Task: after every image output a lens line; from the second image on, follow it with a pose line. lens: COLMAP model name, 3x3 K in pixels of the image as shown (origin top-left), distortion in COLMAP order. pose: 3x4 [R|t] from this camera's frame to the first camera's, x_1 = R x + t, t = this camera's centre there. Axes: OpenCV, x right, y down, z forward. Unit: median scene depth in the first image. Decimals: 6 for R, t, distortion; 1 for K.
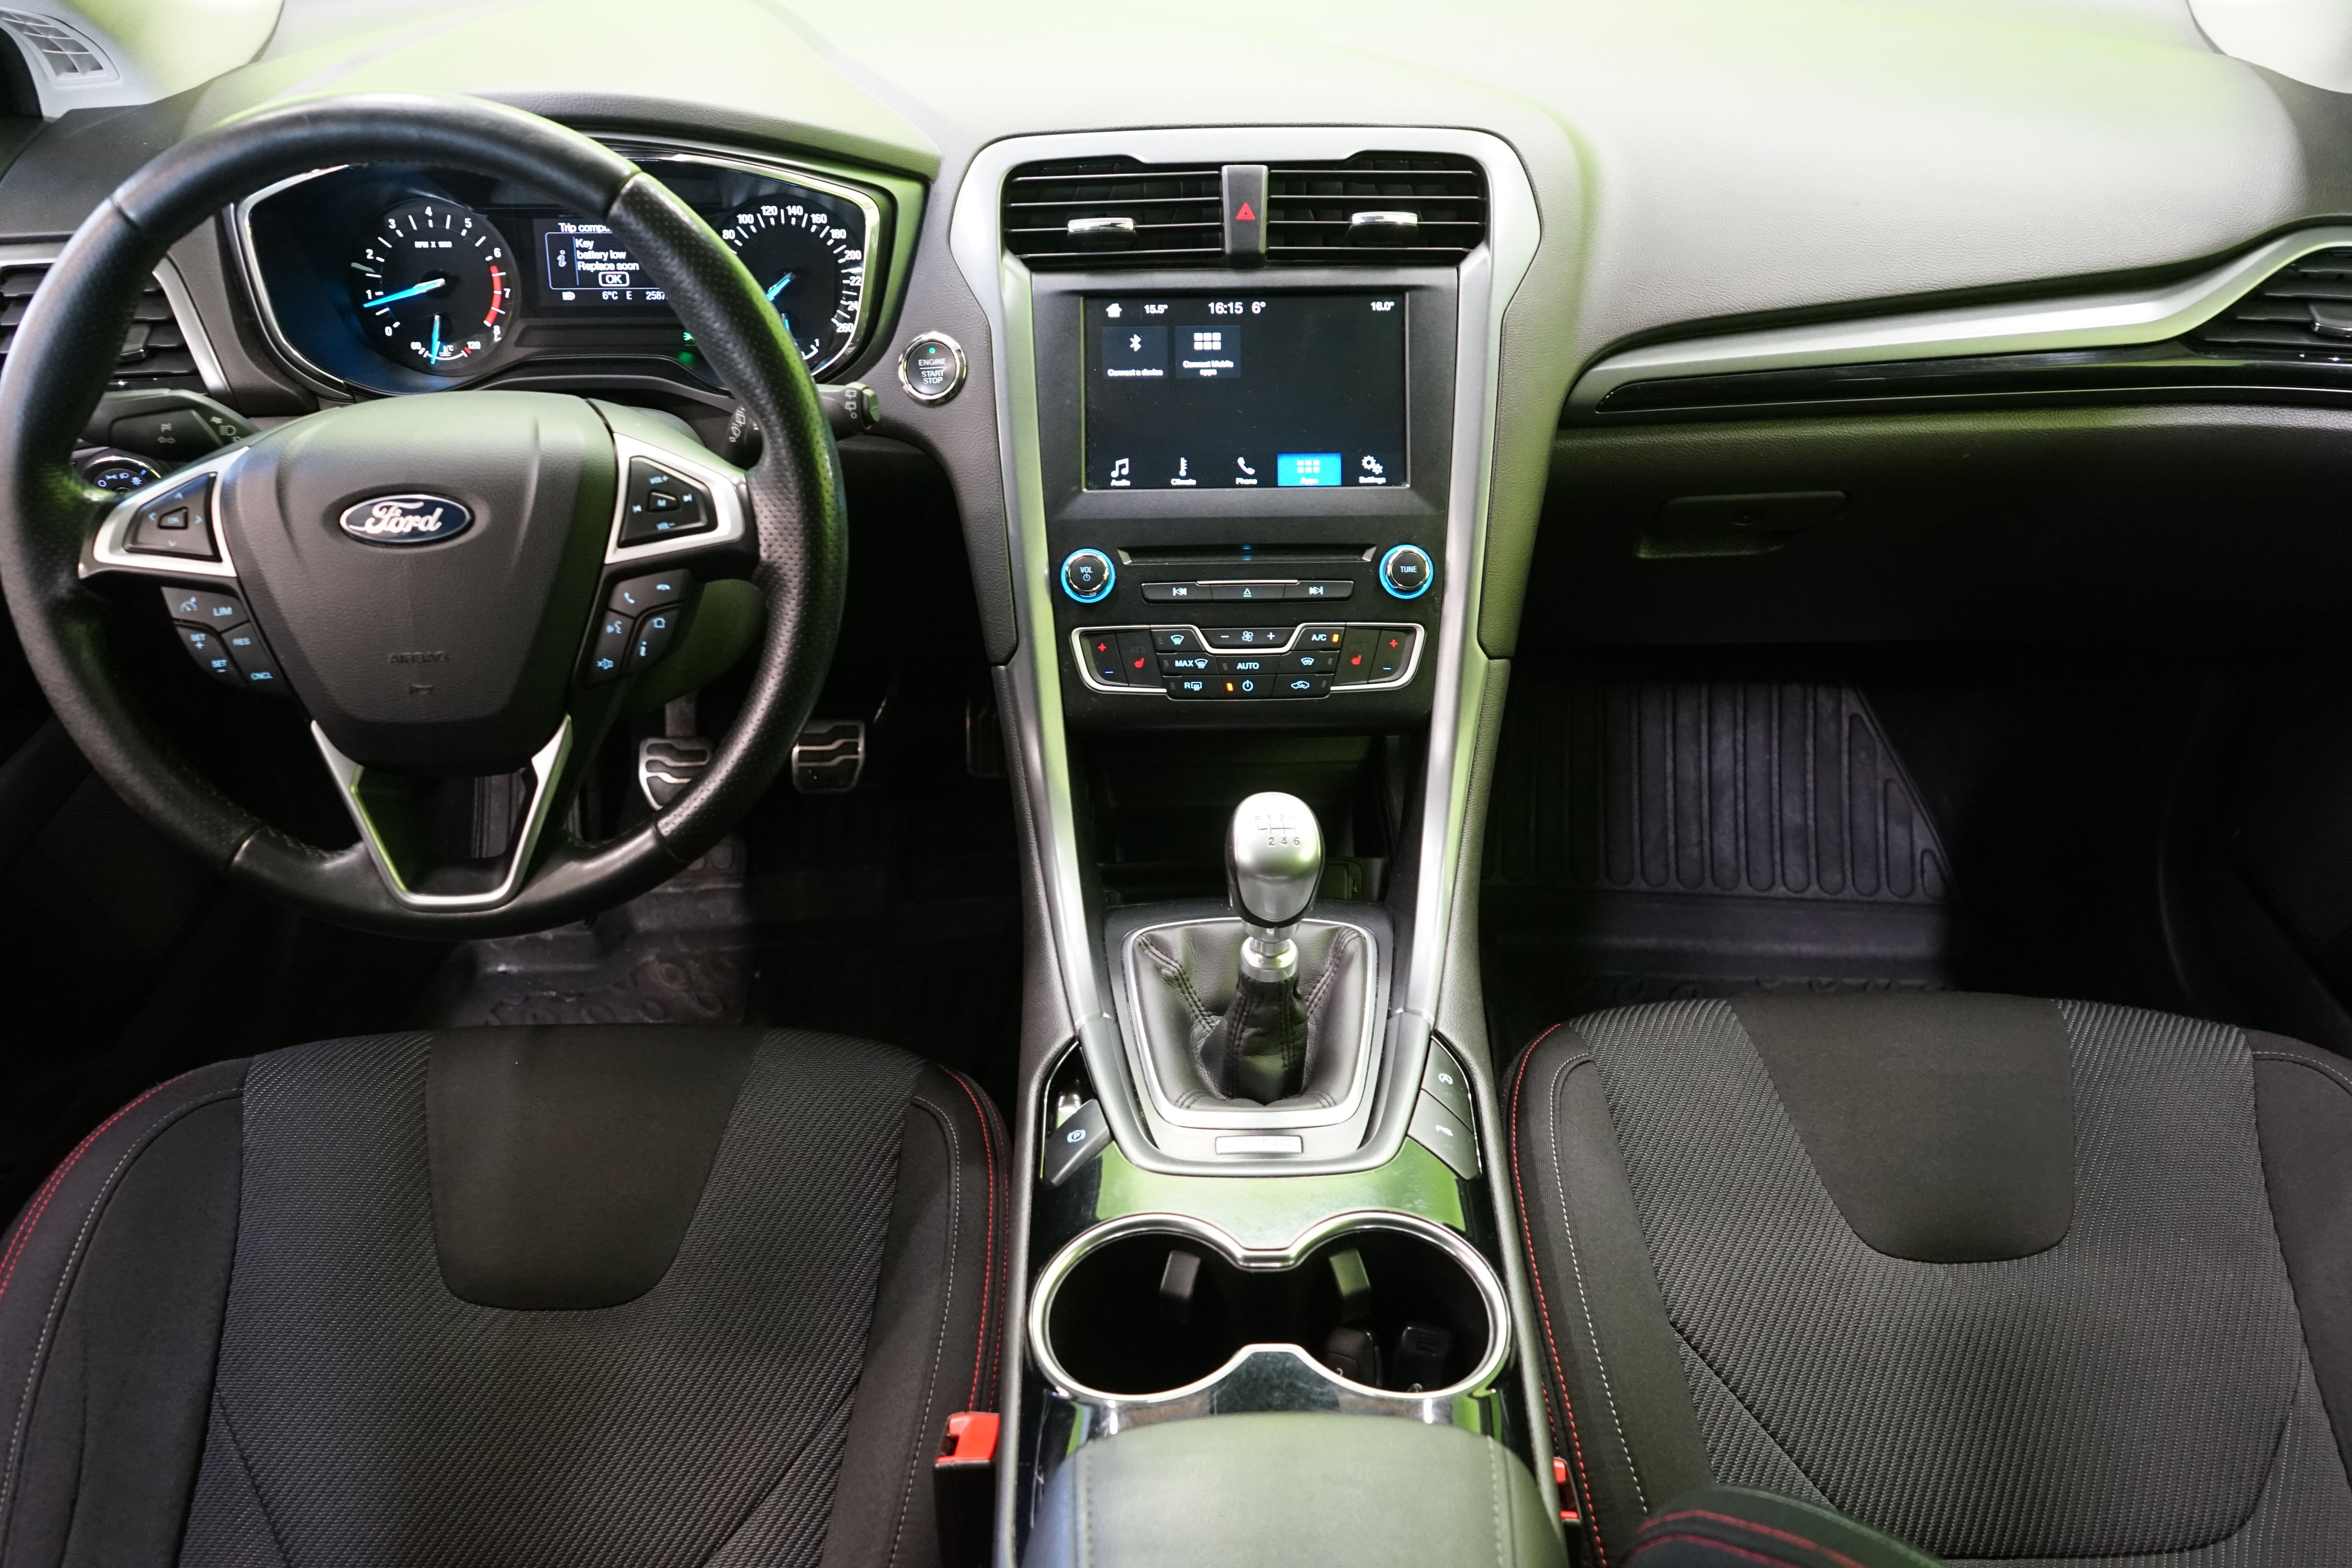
lens RADIAL K [[1964.9, 0, 1176.0], [0, 1964.9, 784.0], [0, 0, 1]] dist [0.002385, -0.000007]
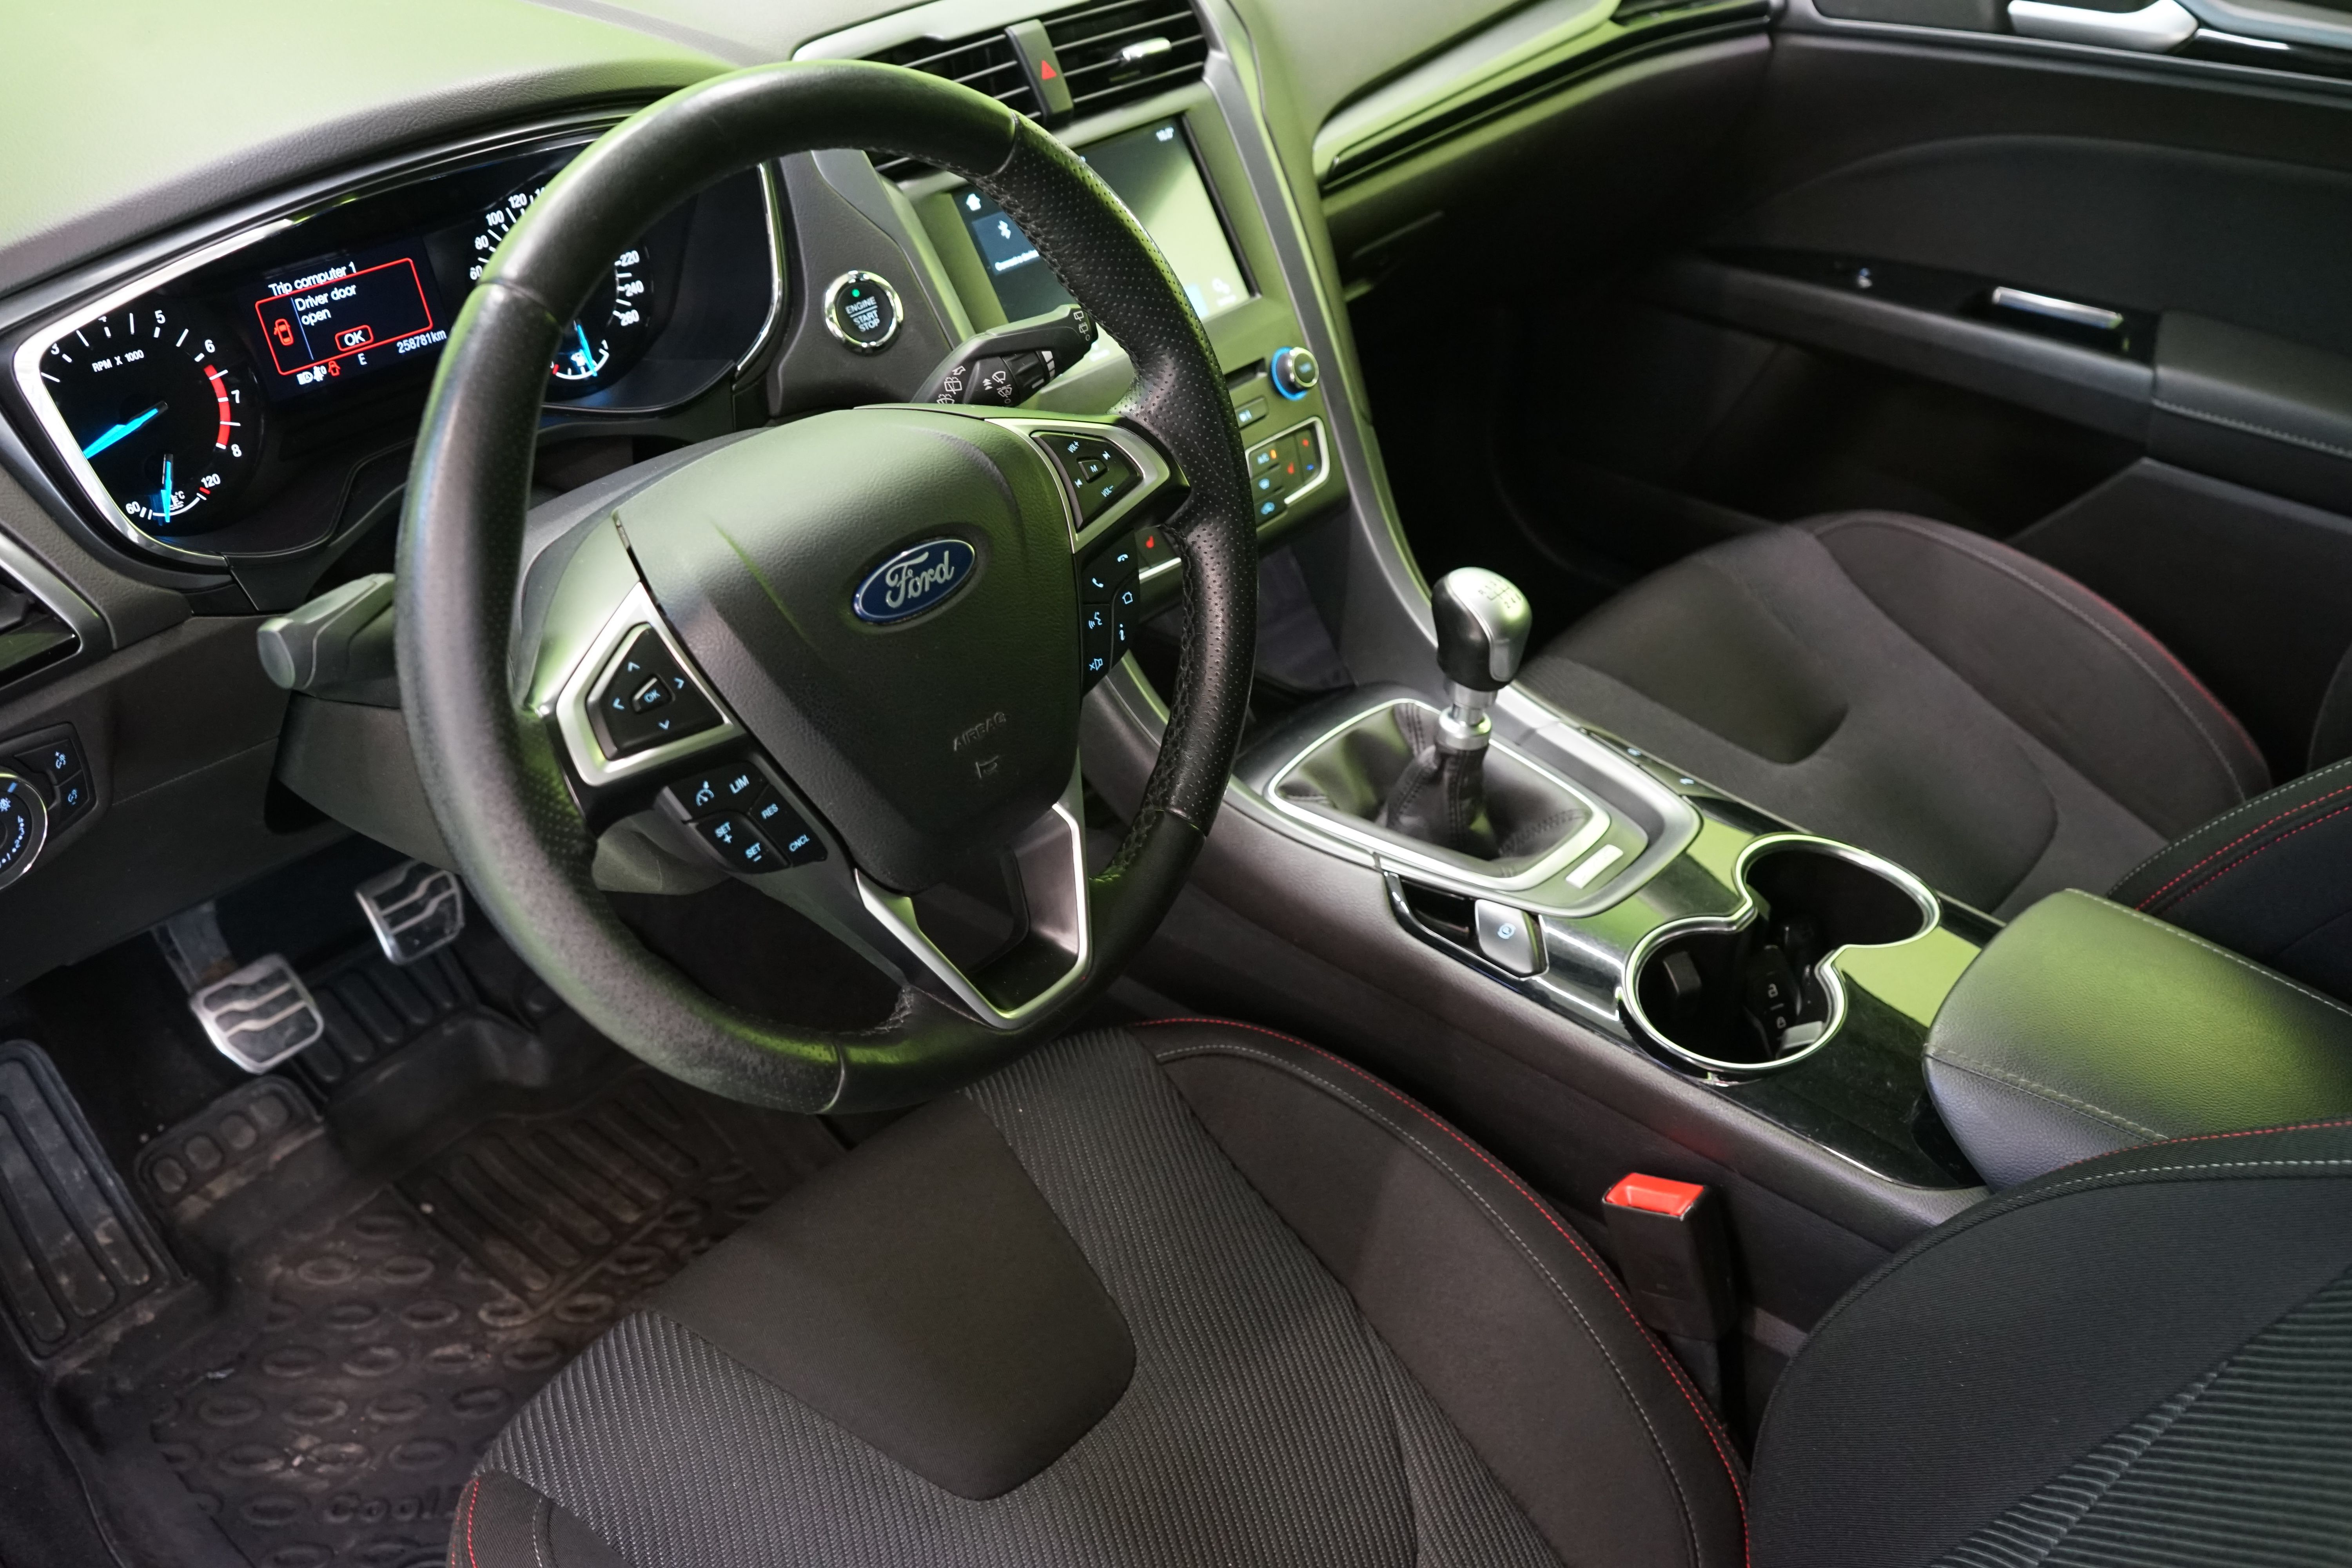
lens RADIAL K [[2158.7, 0, 1176.0], [0, 2158.7, 784.0], [0, 0, 1]] dist [0.007746, -0.001787]
pose [[0.655915, -0.407202, 0.635580, -0.683981], [0.387381, 0.904263, 0.179566, -0.130341], [-0.647852, 0.128431, 0.750862, 0.195029]]
